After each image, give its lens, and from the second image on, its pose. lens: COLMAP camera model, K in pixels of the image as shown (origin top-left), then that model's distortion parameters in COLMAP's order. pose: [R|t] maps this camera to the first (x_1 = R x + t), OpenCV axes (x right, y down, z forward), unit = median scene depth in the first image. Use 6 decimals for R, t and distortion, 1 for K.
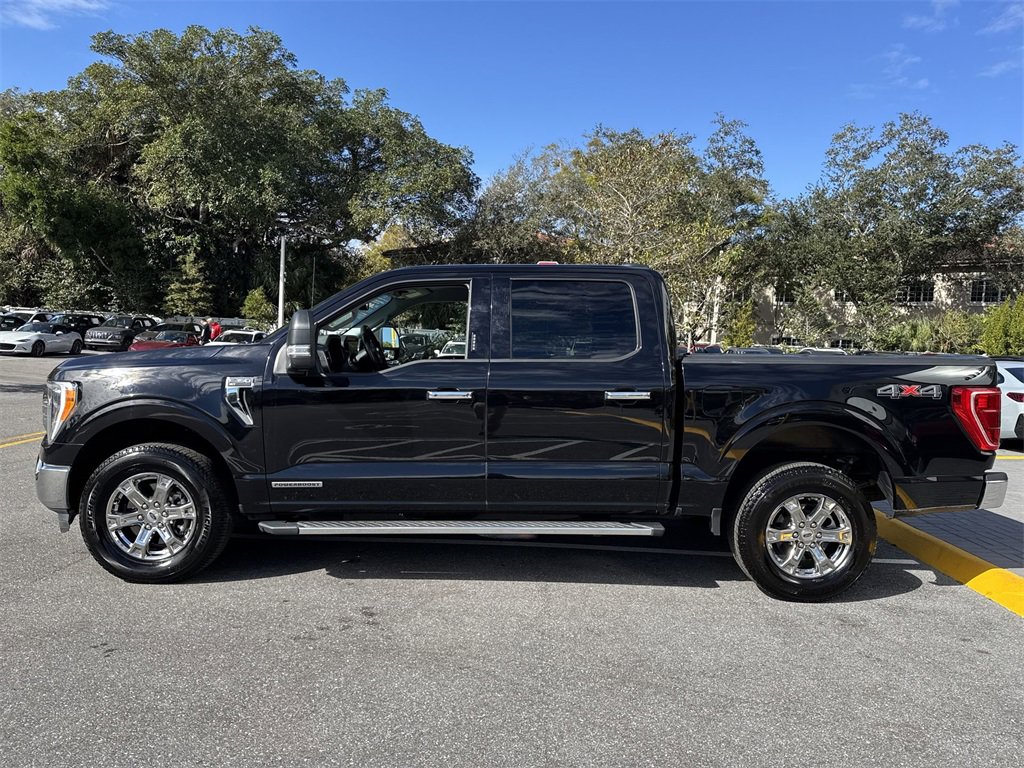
lens RADIAL K [[728.9, 0, 512.9], [0, 728.9, 389.7], [0, 0, 1]] dist [0.060682, -0.074293]
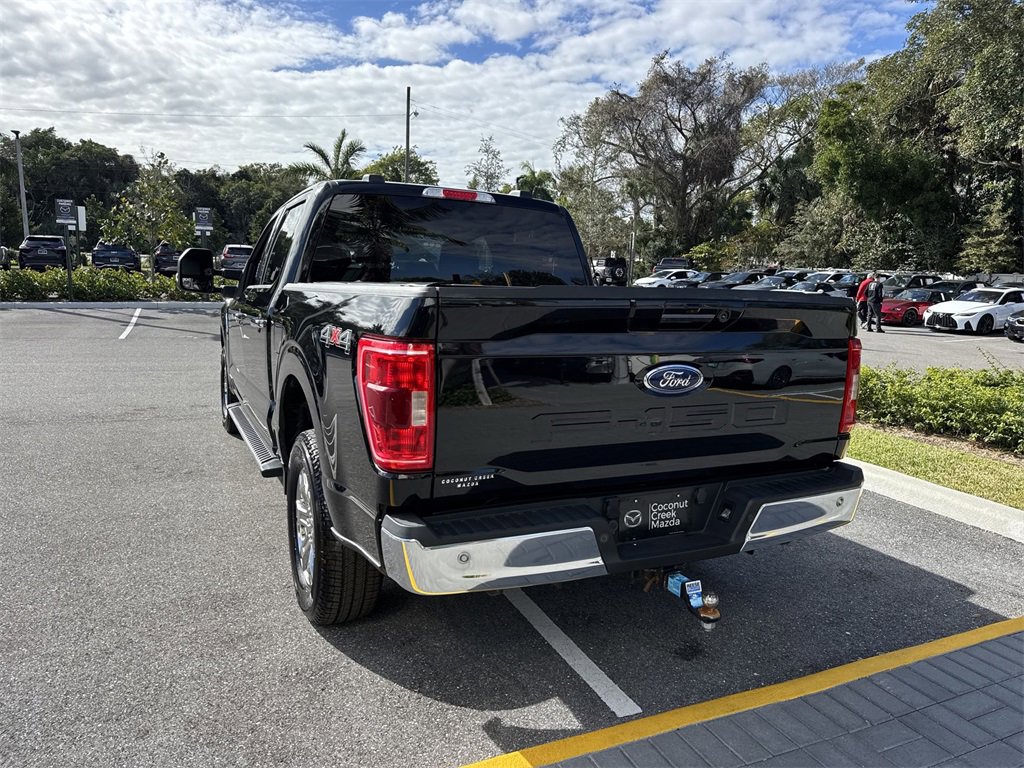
lens RADIAL K [[728.9, 0, 512.9], [0, 728.9, 389.7], [0, 0, 1]] dist [0.060682, -0.074293]
pose [[0.401380, 0.121001, -0.907884, 0.160237], [-0.077921, 0.992153, 0.097783, -0.003426], [0.912591, 0.031495, 0.407659, 0.124996]]
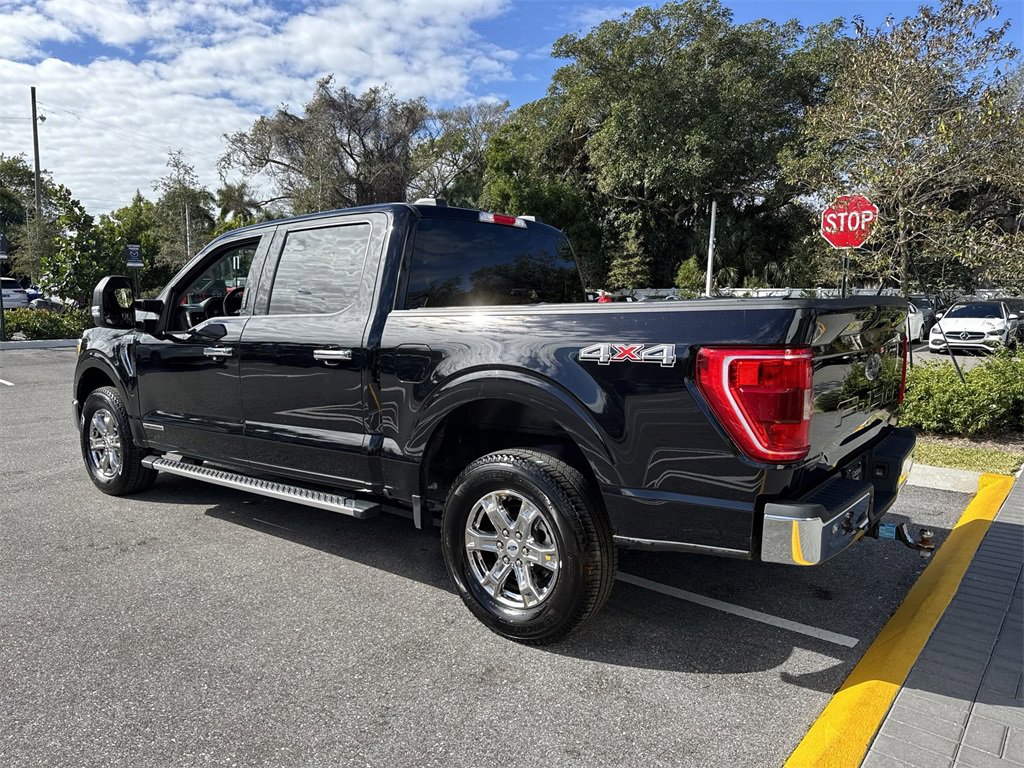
lens RADIAL K [[726.7, 0, 507.9], [0, 726.7, 401.6], [0, 0, 1]] dist [0.054772, -0.072136]
pose [[0.765491, 0.052563, -0.641296, 0.121123], [-0.016147, 0.997913, 0.062519, 0.000933], [0.643244, -0.037503, 0.764742, 0.064317]]
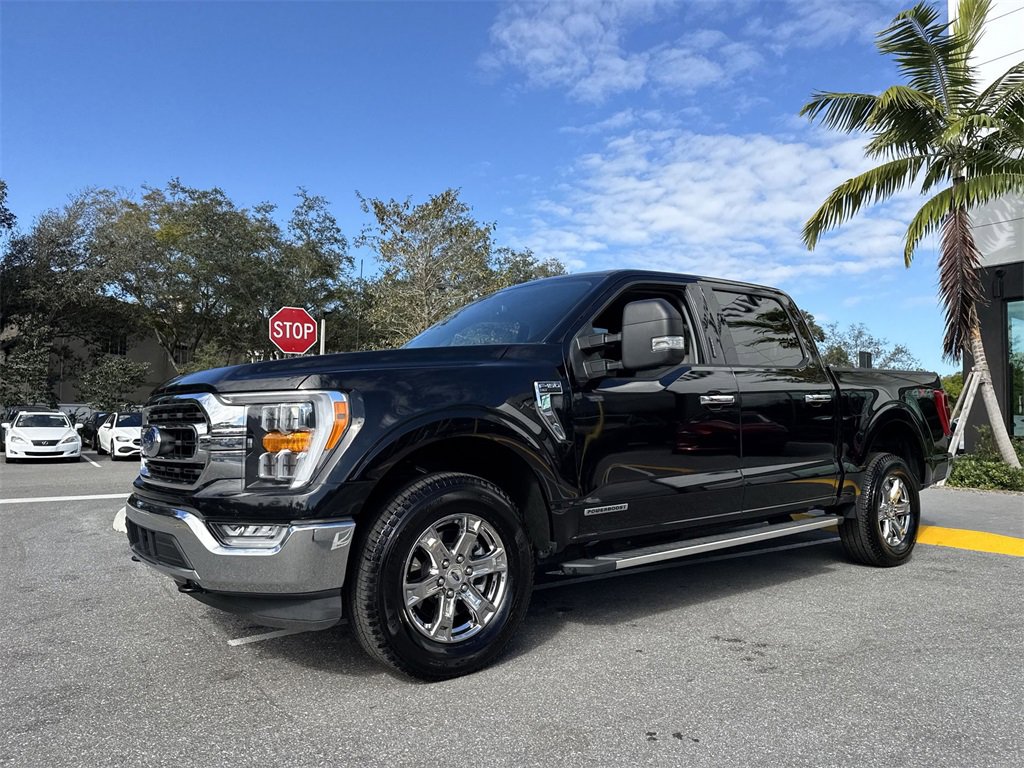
lens RADIAL K [[726.7, 0, 507.9], [0, 726.7, 401.6], [0, 0, 1]] dist [0.054772, -0.072136]
pose [[0.796365, -0.013865, 0.604658, -0.120107], [0.067898, 0.995467, -0.066598, 0.007619], [-0.600993, 0.094091, 0.793696, 0.055596]]
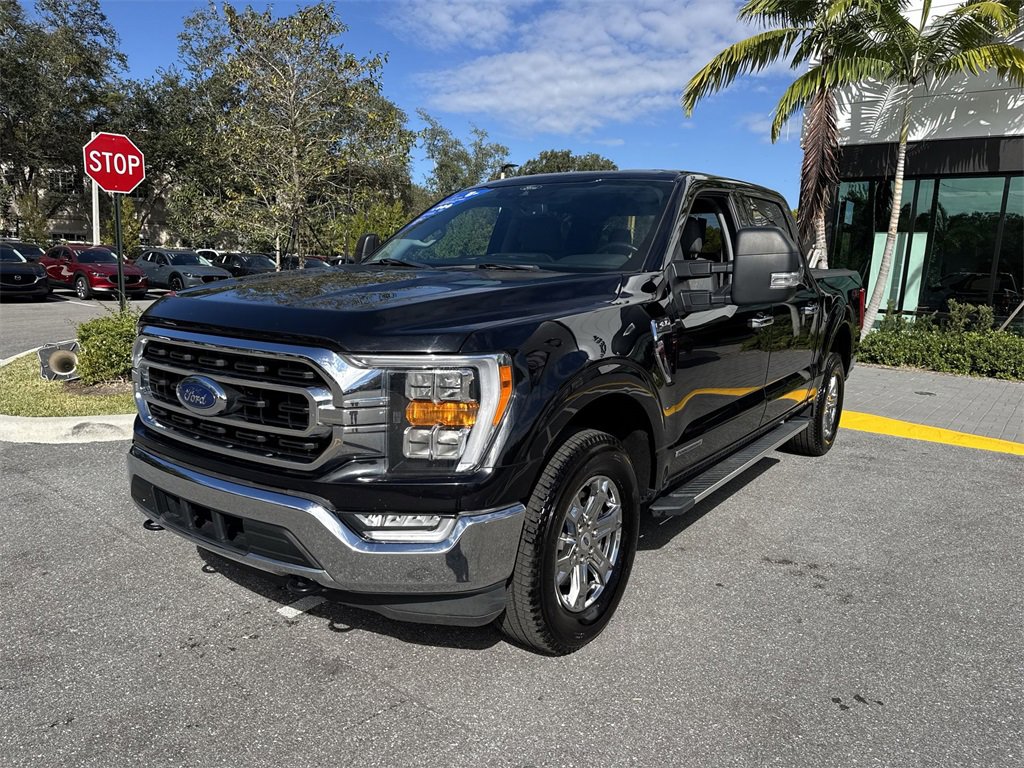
lens RADIAL K [[728.9, 0, 512.9], [0, 728.9, 389.7], [0, 0, 1]] dist [0.060682, -0.074293]
pose [[0.592730, -0.149043, 0.791490, -0.140816], [0.041757, 0.987093, 0.154605, -0.008654], [-0.804318, -0.058589, 0.591304, 0.094200]]
